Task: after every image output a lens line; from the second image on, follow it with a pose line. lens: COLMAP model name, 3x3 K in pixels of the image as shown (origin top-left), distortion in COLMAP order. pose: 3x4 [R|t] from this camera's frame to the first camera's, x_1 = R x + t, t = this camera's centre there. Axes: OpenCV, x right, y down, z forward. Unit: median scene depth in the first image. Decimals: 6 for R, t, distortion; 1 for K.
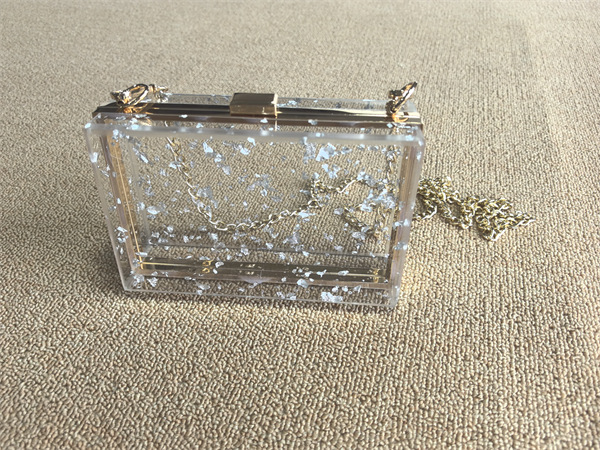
lens RADIAL K [[485.3, 0, 292.9], [0, 485.3, 226.1], [0, 0, 1]] dist [-0.016189, -0.007004]
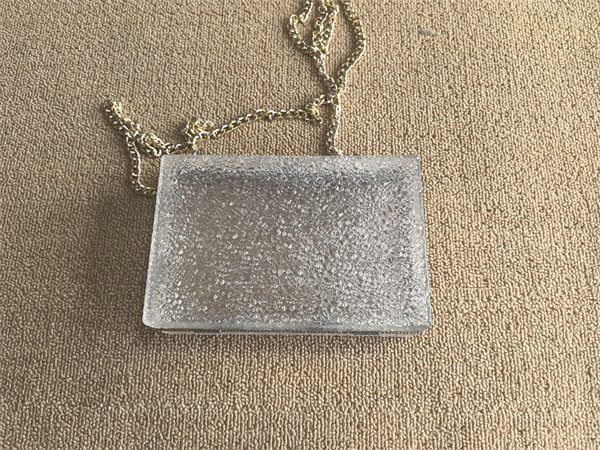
lens RADIAL K [[480.5, 0, 304.5], [0, 480.5, 224.9], [0, 0, 1]] dist [-0.006559, -0.014854]
pose [[0.965888, -0.248546, 0.072699, -1.136656], [0.175105, 0.833679, 0.523753, -0.264430], [-0.190784, -0.493157, 0.848762, -0.246722]]
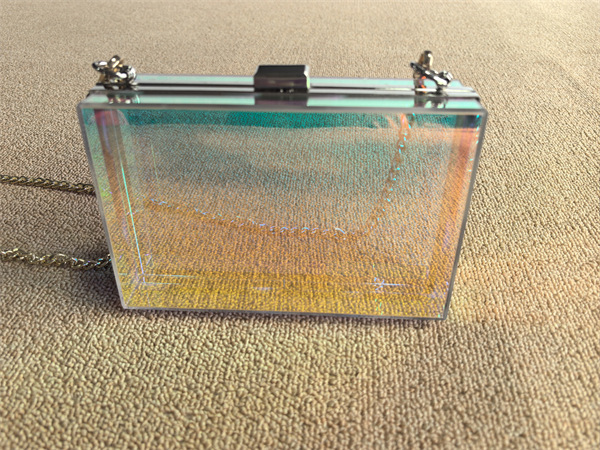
lens RADIAL K [[485.3, 0, 292.9], [0, 485.3, 226.1], [0, 0, 1]] dist [-0.016189, -0.007004]
pose [[0.985257, -0.089577, 0.145753, -0.423669], [0.102915, 0.990905, -0.086694, -0.174246], [-0.136661, 0.100416, 0.985515, 0.449950]]
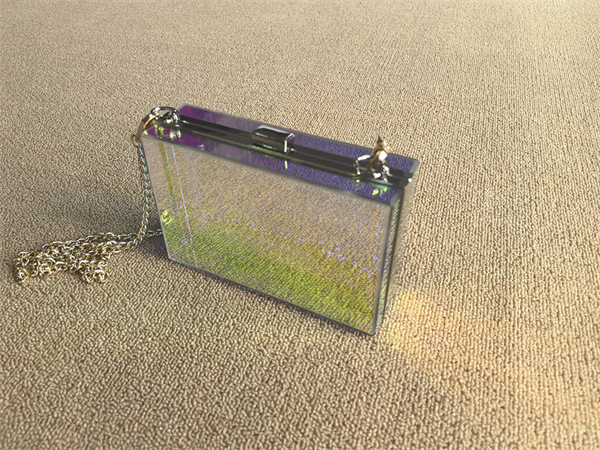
lens RADIAL K [[477.4, 0, 296.9], [0, 477.4, 225.4], [0, 0, 1]] dist [-0.007616, -0.012061]
pose [[0.999325, 0.011989, -0.034733, -0.408096], [-0.011660, 0.999885, 0.009669, -0.274884], [0.034845, -0.009257, 0.999350, 0.141837]]
